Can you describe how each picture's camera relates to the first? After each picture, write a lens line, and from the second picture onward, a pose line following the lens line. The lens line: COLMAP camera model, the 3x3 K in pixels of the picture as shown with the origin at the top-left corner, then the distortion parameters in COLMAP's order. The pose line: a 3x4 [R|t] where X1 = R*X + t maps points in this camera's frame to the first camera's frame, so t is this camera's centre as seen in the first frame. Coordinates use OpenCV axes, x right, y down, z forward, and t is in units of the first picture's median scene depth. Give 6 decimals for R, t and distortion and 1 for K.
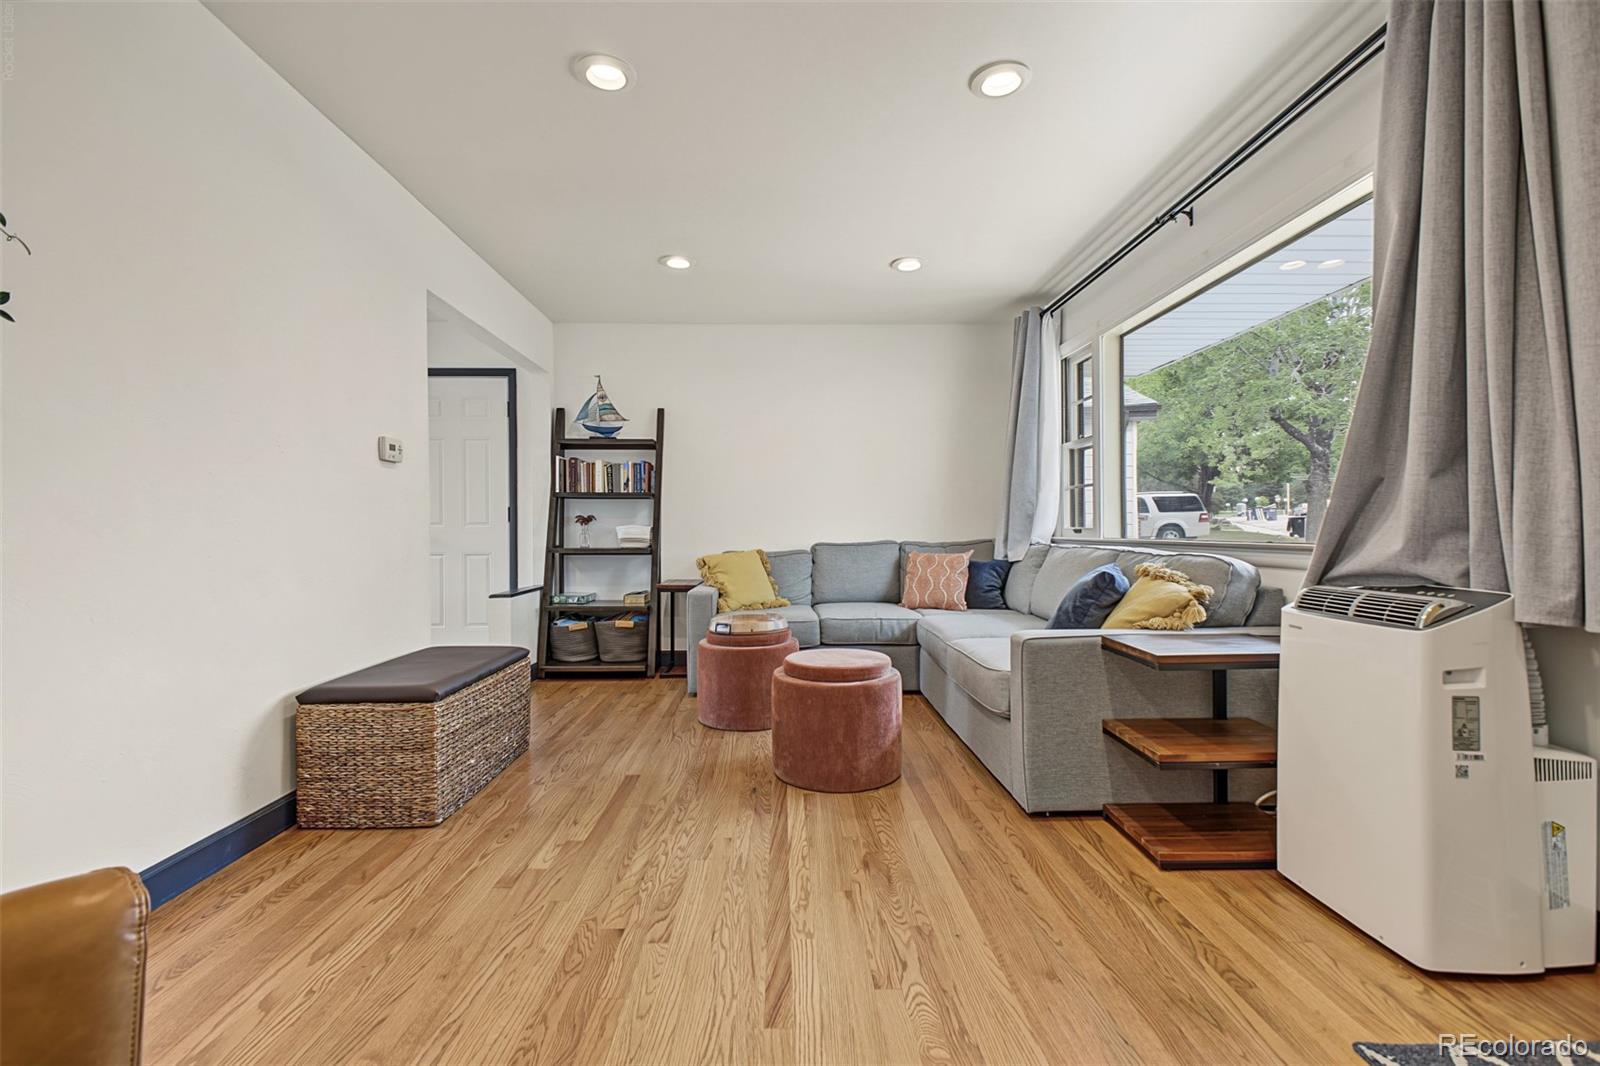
lens RADIAL K [[689.5, 0, 797.9], [0, 689.5, 524.3], [0, 0, 1]] dist [0.022443, -0.000282]
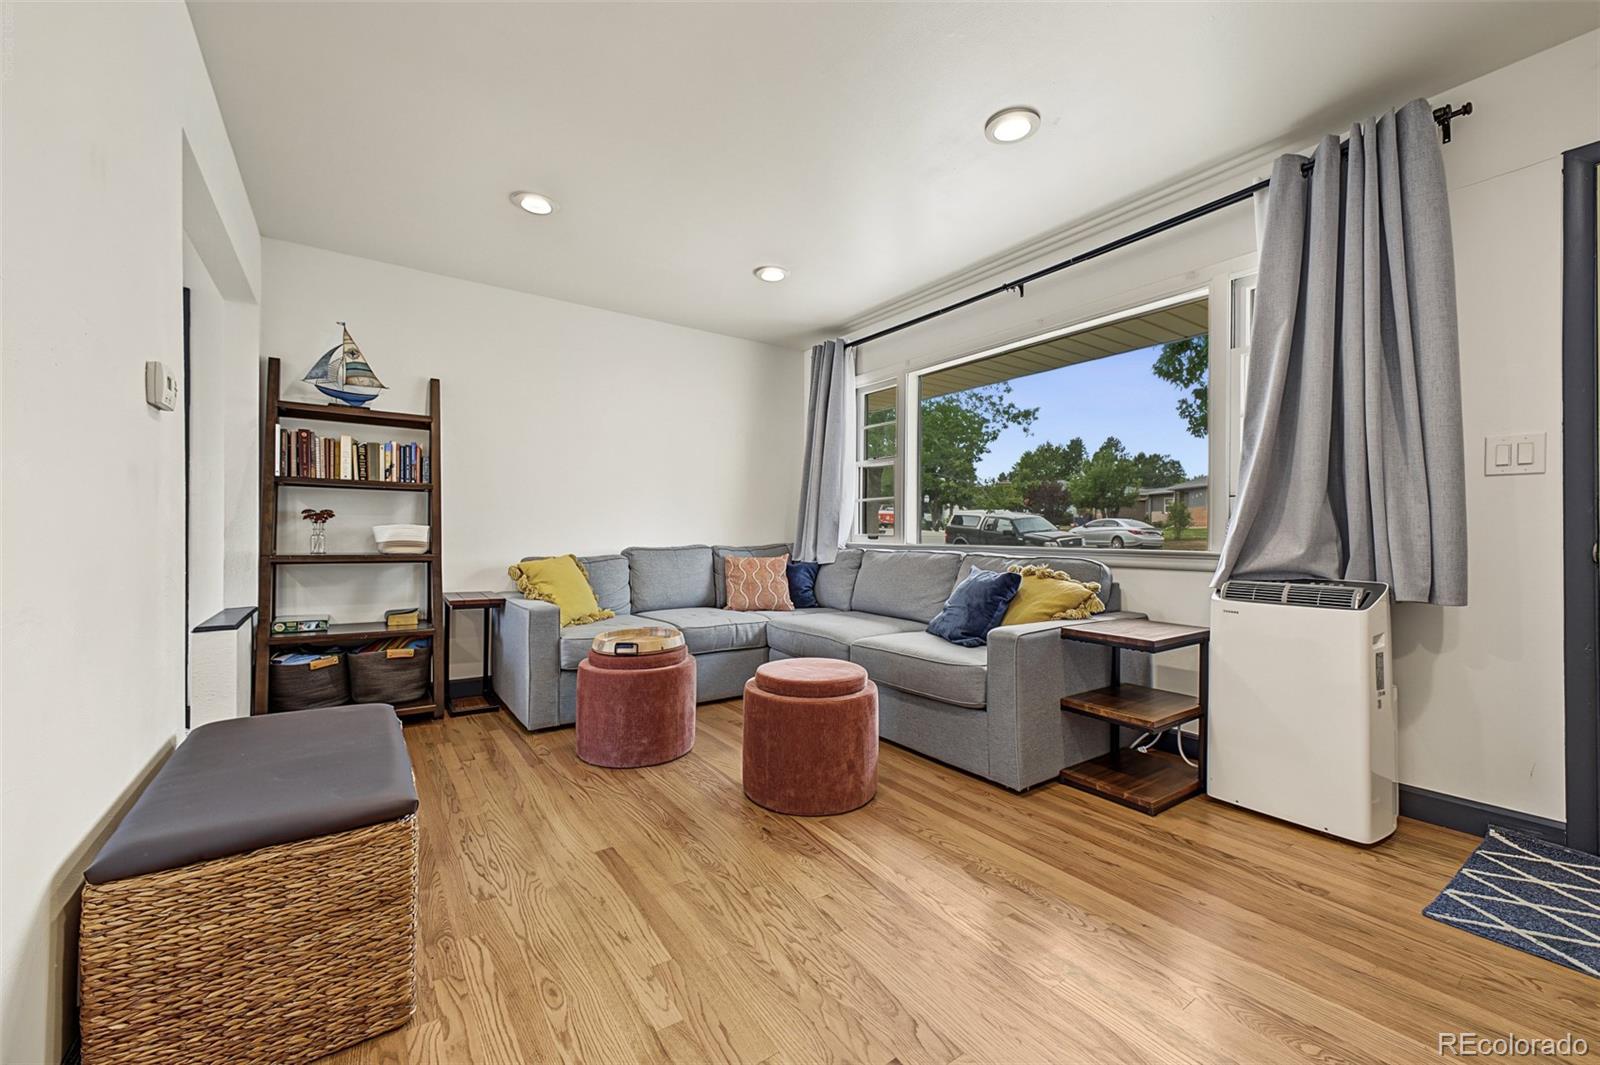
lens RADIAL K [[625.7, 0, 781.4], [0, 625.7, 528.8], [0, 0, 1]] dist [0.023209, -0.005009]
pose [[0.839080, 0.015564, 0.543786, -0.289918], [-0.016014, 0.999864, -0.003909, 0.002348], [-0.543773, -0.005429, 0.839215, 0.191422]]
